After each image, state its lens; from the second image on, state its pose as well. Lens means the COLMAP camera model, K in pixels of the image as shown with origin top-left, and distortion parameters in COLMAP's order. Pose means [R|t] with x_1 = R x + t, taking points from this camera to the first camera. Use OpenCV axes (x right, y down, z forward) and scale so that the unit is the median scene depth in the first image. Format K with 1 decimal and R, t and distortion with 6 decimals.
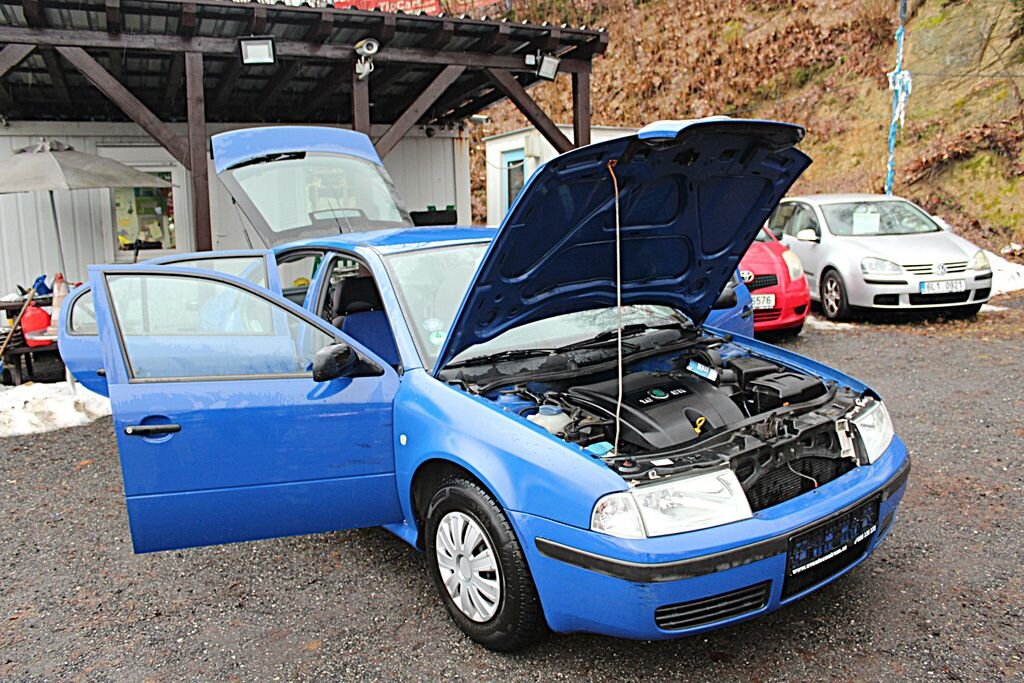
lens RADIAL K [[846.3, 0, 512.0], [0, 846.3, 341.5], [0, 0, 1]] dist [-0.155622, 0.152281]
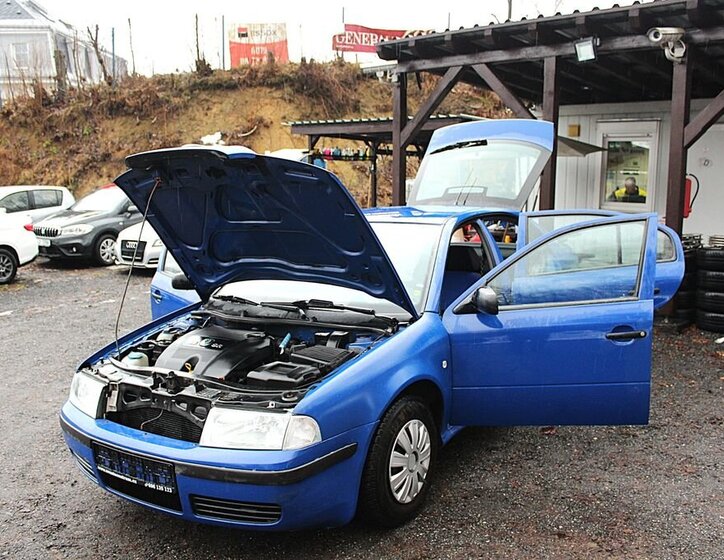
lens RADIAL K [[702.6, 0, 362.0], [0, 702.6, 280.0], [0, 0, 1]] dist [-0.156982, 0.139180]
pose [[0.354499, 0.171448, -0.919204, 0.416354], [-0.148347, 0.980908, 0.125746, -0.070657], [0.923214, 0.091784, 0.373164, 0.254550]]
